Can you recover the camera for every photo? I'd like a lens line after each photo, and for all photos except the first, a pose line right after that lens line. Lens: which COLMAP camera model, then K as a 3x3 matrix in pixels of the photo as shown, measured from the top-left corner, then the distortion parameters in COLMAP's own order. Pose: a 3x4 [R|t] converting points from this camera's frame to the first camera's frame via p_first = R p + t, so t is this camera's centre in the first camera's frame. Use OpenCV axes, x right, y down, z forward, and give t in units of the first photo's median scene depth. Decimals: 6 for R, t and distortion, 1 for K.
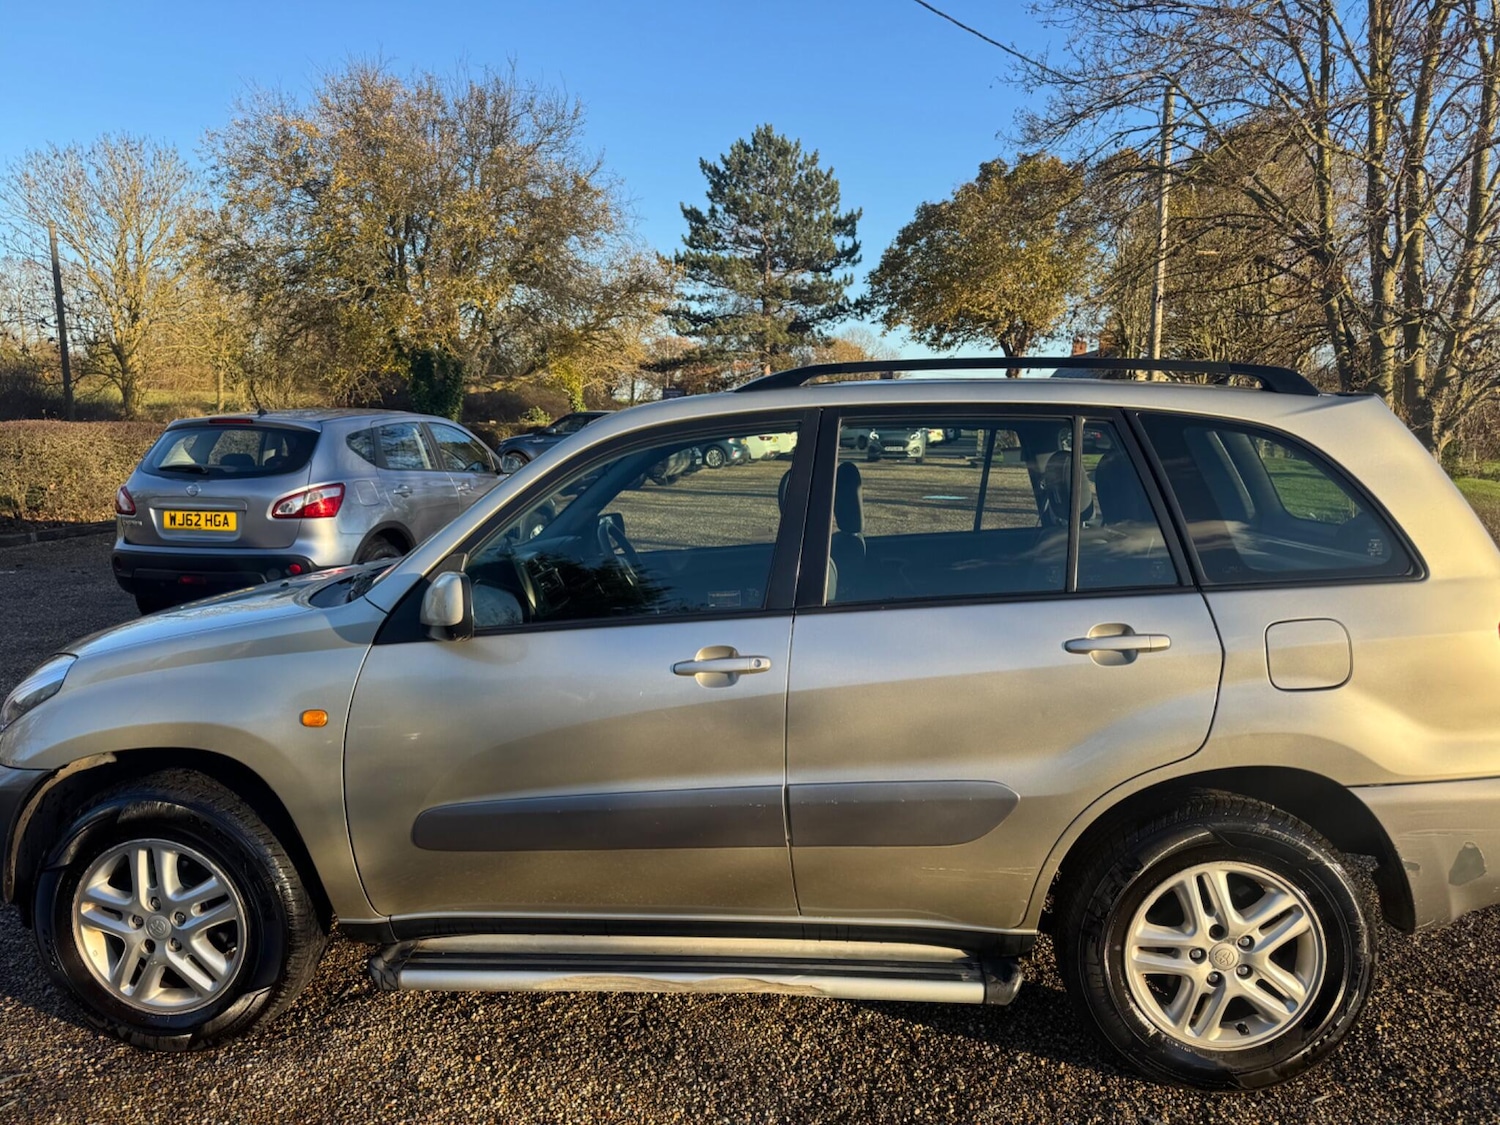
lens RADIAL K [[1054.6, 0, 745.3], [0, 1054.6, 579.4], [0, 0, 1]] dist [0.055033, -0.080027]
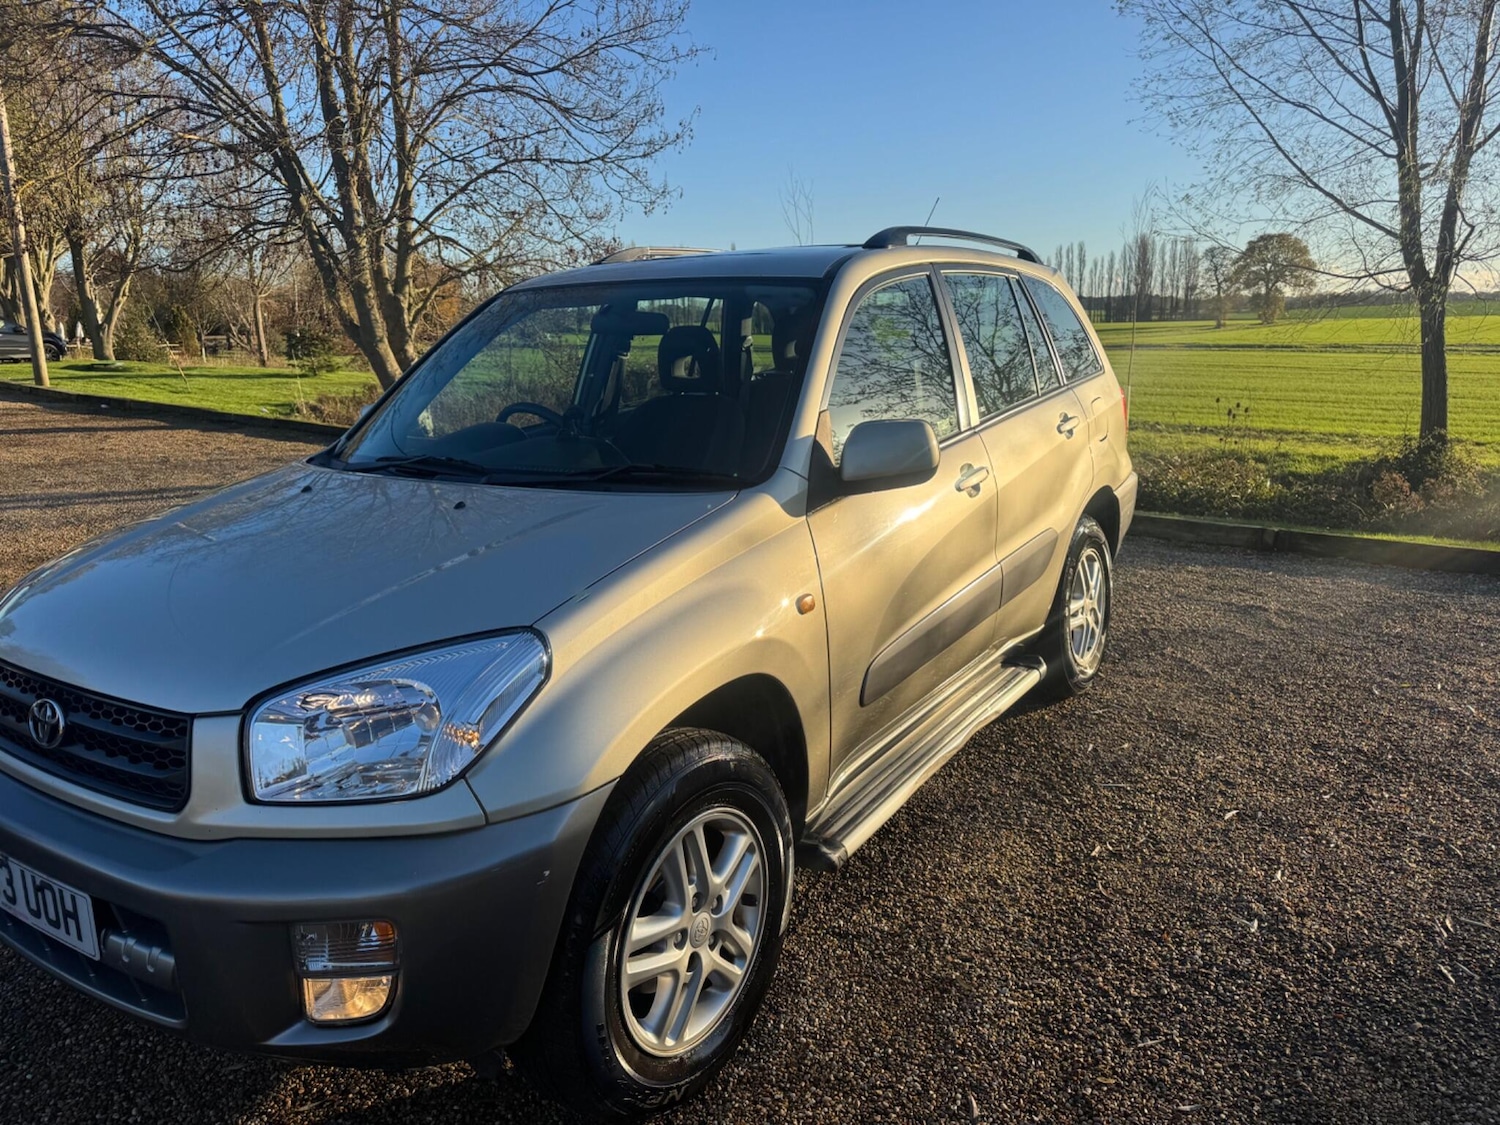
lens RADIAL K [[1065.1, 0, 750.5], [0, 1065.1, 553.1], [0, 0, 1]] dist [0.008077, -0.005984]
pose [[0.491454, -0.200511, 0.847507, -0.117698], [0.146268, 0.978316, 0.146642, -0.004984], [-0.858533, 0.051895, 0.510125, 0.058263]]
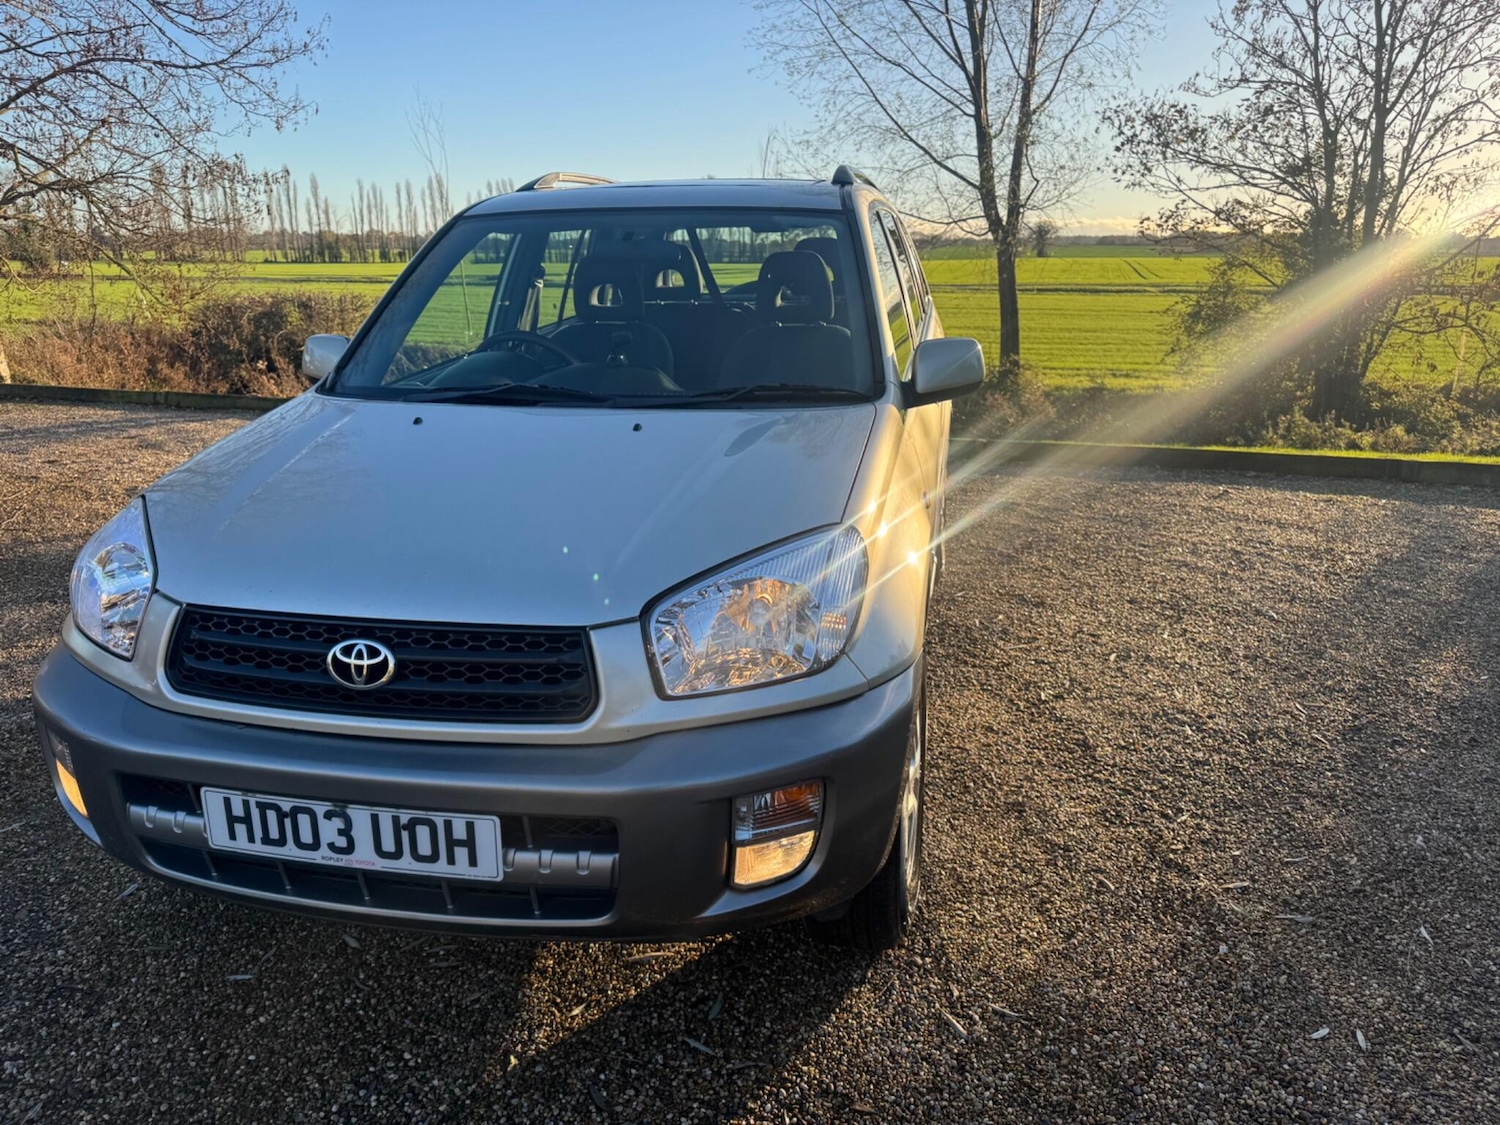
lens RADIAL K [[1063.4, 0, 742.0], [0, 1063.4, 553.6], [0, 0, 1]] dist [0.031665, -0.036047]
pose [[0.141193, -0.275641, 0.950835, -0.142628], [0.148116, 0.955528, 0.255007, -0.010930], [-0.978839, 0.104829, 0.175741, 0.099949]]
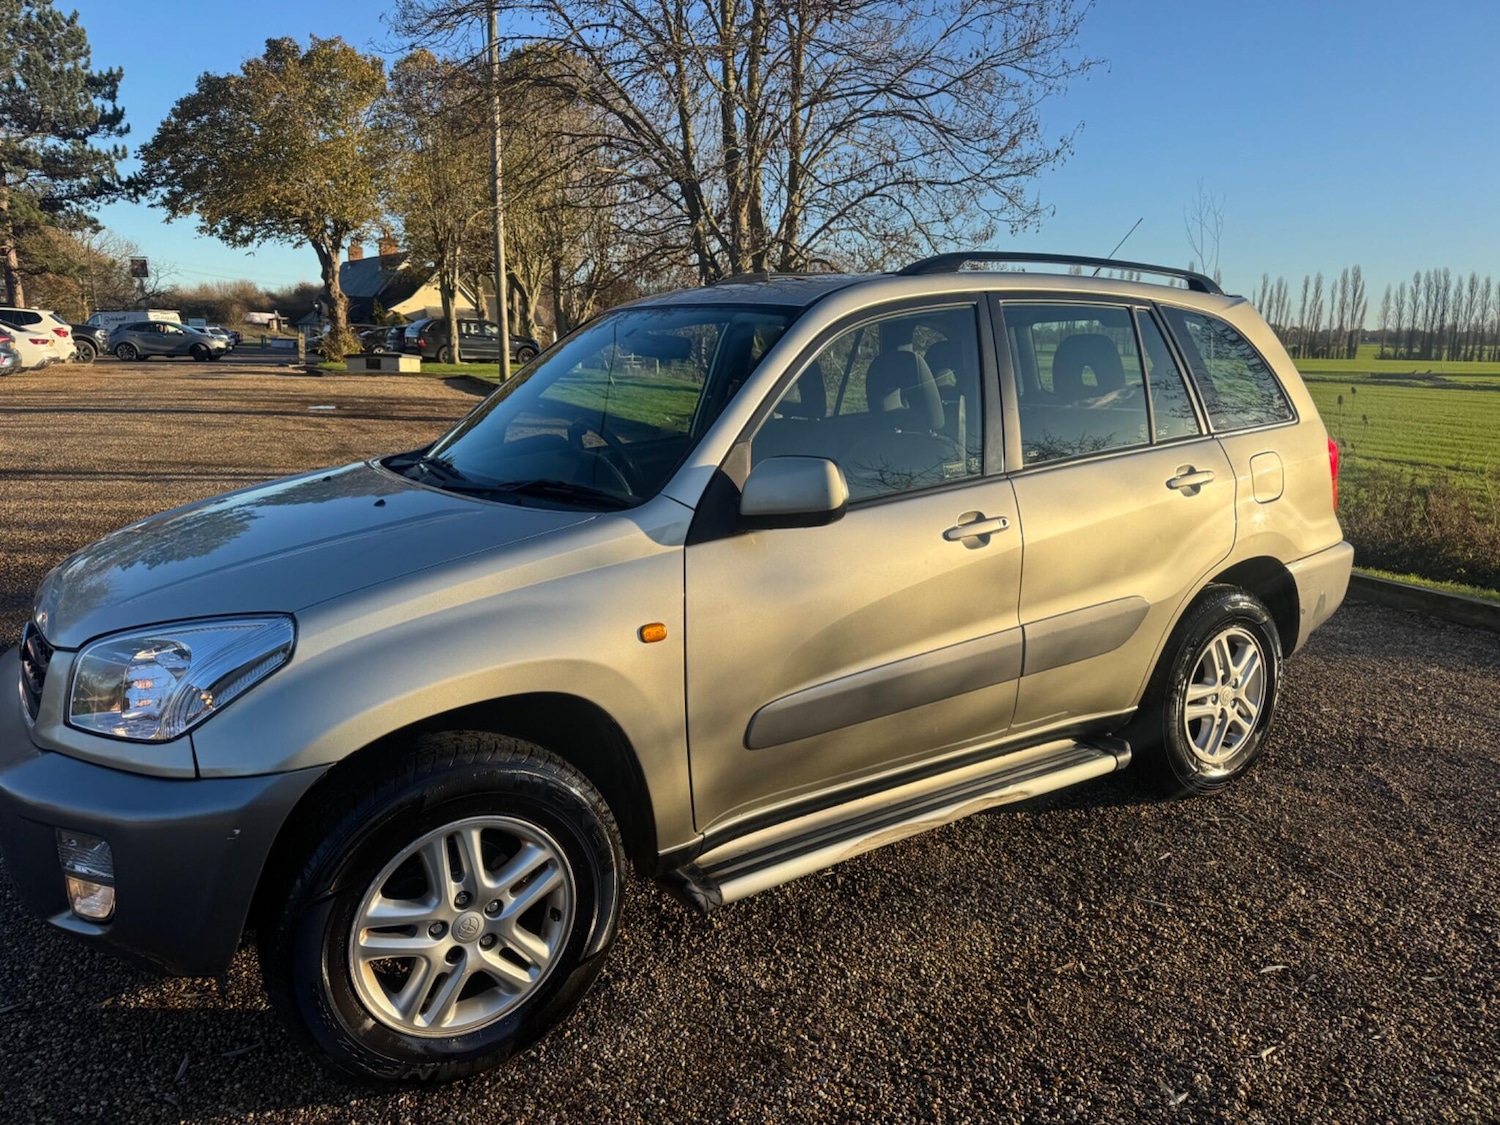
lens RADIAL K [[1063.8, 0, 742.7], [0, 1063.8, 559.0], [0, 0, 1]] dist [0.019087, -0.018077]
pose [[0.793958, -0.116013, 0.596801, -0.086866], [0.077276, 0.992920, 0.090210, -0.000587], [-0.603041, -0.025504, 0.797302, 0.024951]]
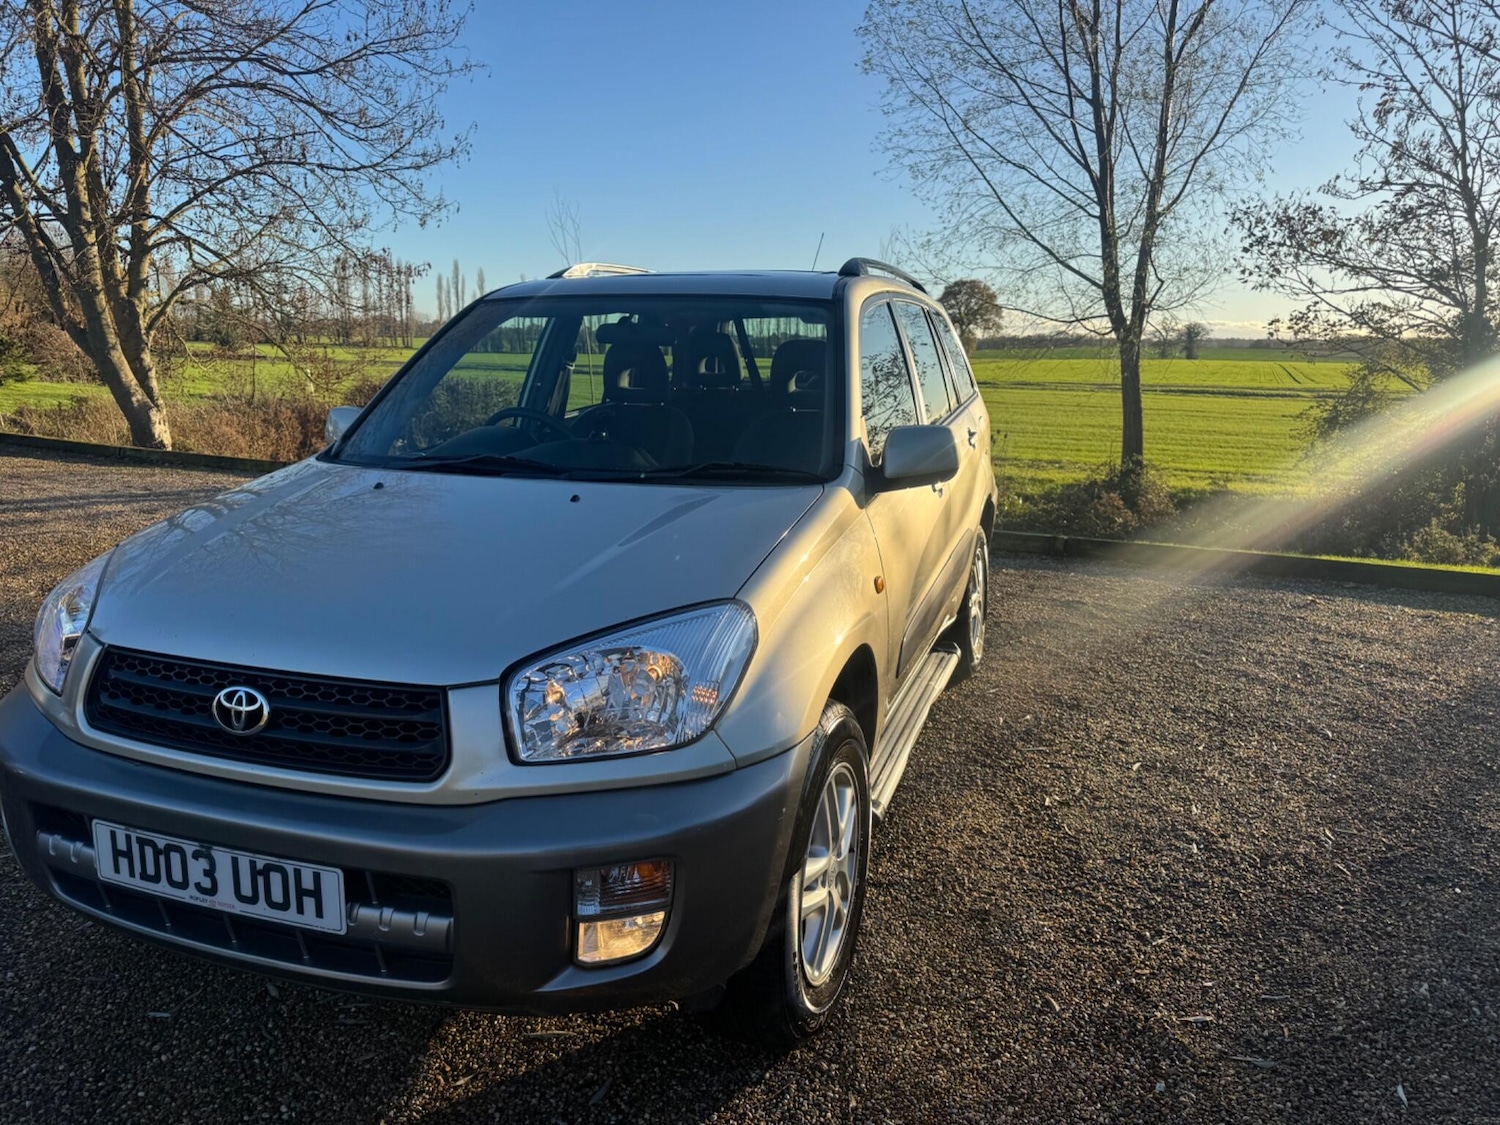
lens RADIAL K [[1063.8, 0, 742.7], [0, 1063.8, 559.0], [0, 0, 1]] dist [0.019087, -0.018077]
pose [[0.266595, -0.191145, 0.944664, -0.139207], [0.125518, 0.978675, 0.162604, -0.007480], [-0.955601, 0.075222, 0.284902, 0.083435]]
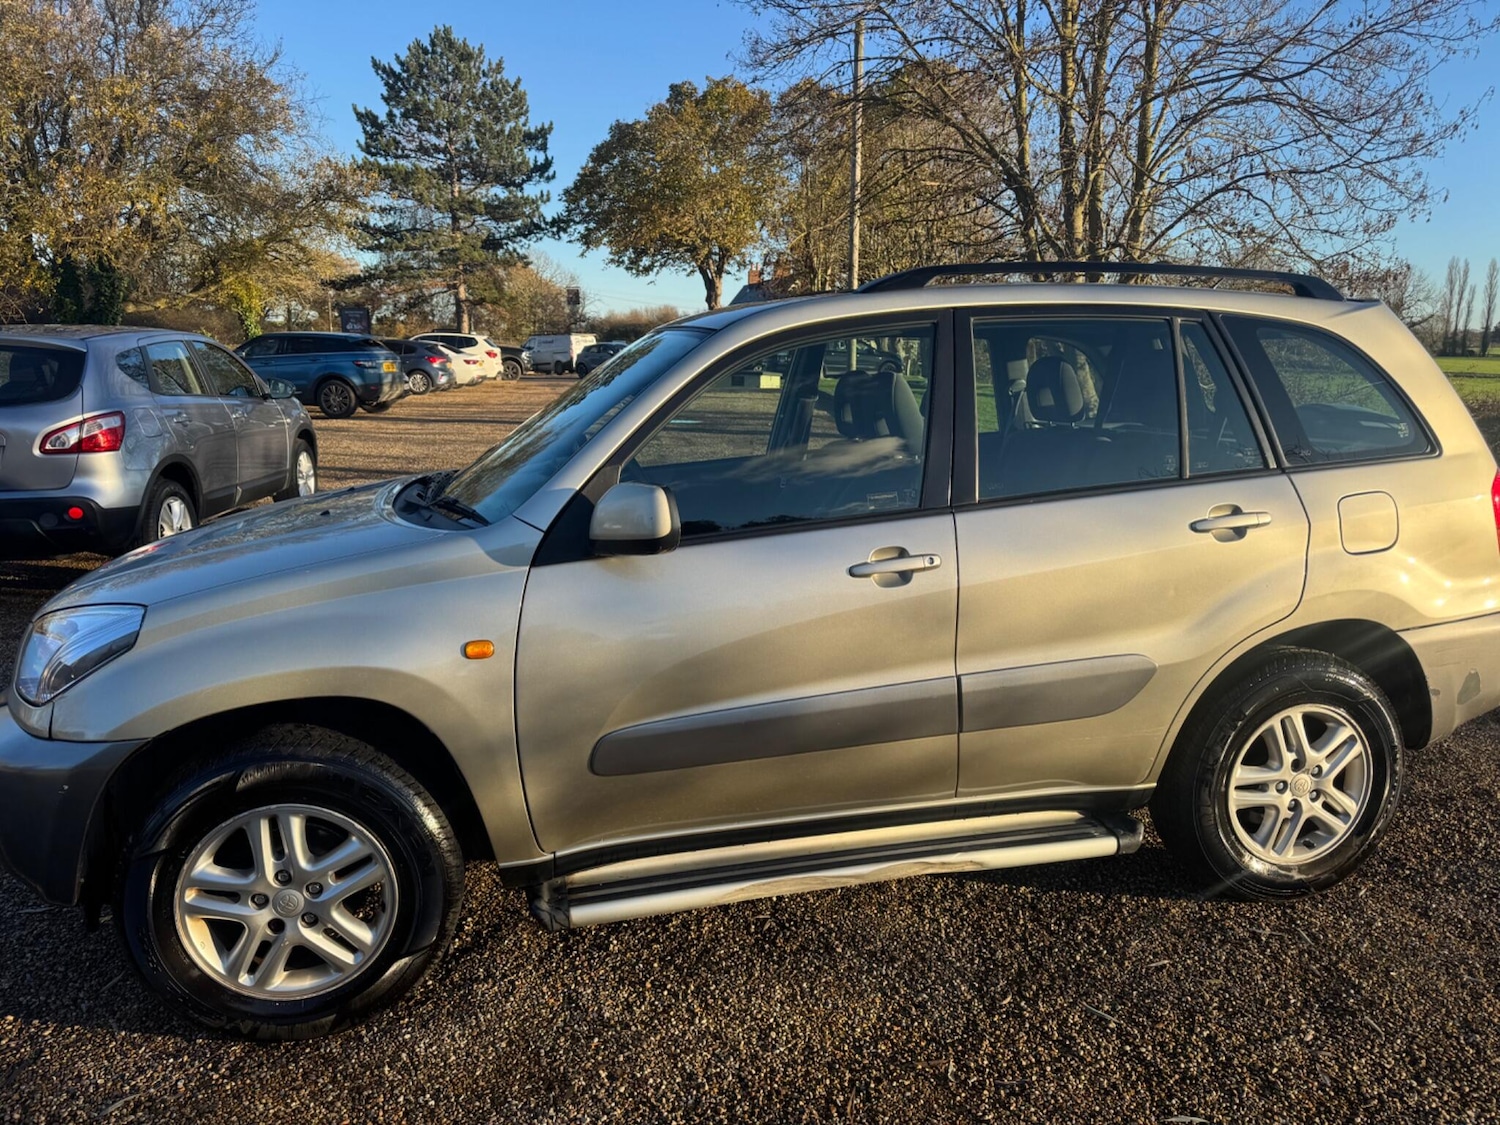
lens RADIAL K [[1063.8, 0, 742.7], [0, 1063.8, 559.0], [0, 0, 1]] dist [0.019087, -0.018077]
pose [[0.956509, -0.060840, 0.285287, -0.044475], [0.046688, 0.997330, 0.056156, 0.001115], [-0.287941, -0.040394, 0.956796, 0.006037]]
